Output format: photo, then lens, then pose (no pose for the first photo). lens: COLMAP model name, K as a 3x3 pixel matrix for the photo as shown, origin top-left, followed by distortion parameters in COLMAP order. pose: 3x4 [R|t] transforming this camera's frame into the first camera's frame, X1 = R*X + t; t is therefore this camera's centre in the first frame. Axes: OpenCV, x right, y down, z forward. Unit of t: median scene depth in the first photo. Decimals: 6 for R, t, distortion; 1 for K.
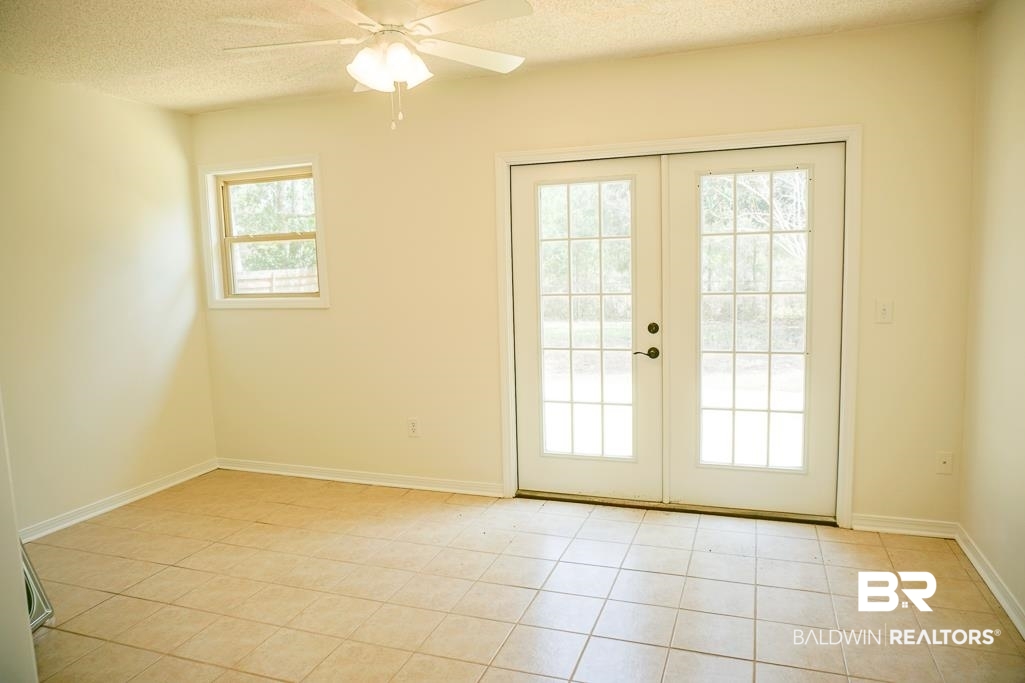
lens RADIAL K [[685.9, 0, 512.5], [0, 685.9, 341.5], [0, 0, 1]] dist [-0.047524, 0.032031]
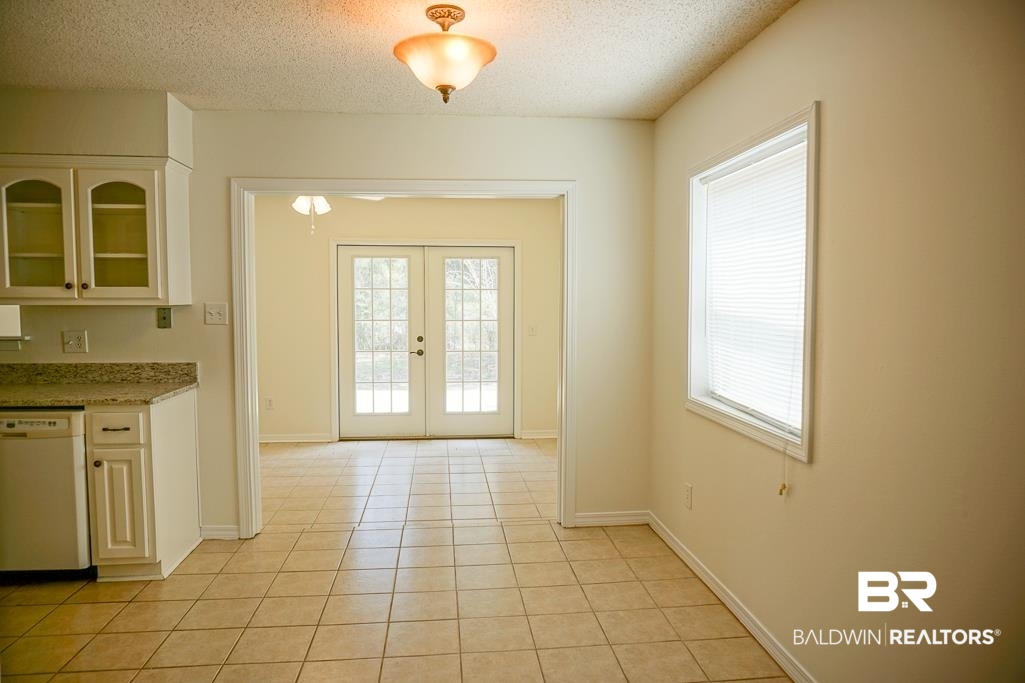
lens RADIAL K [[685.9, 0, 512.5], [0, 685.9, 341.5], [0, 0, 1]] dist [-0.047524, 0.032031]
pose [[0.934501, 0.003174, 0.355947, -0.214094], [0.013047, 0.998983, -0.043162, 0.069091], [-0.355722, 0.044979, 0.933509, -0.790913]]
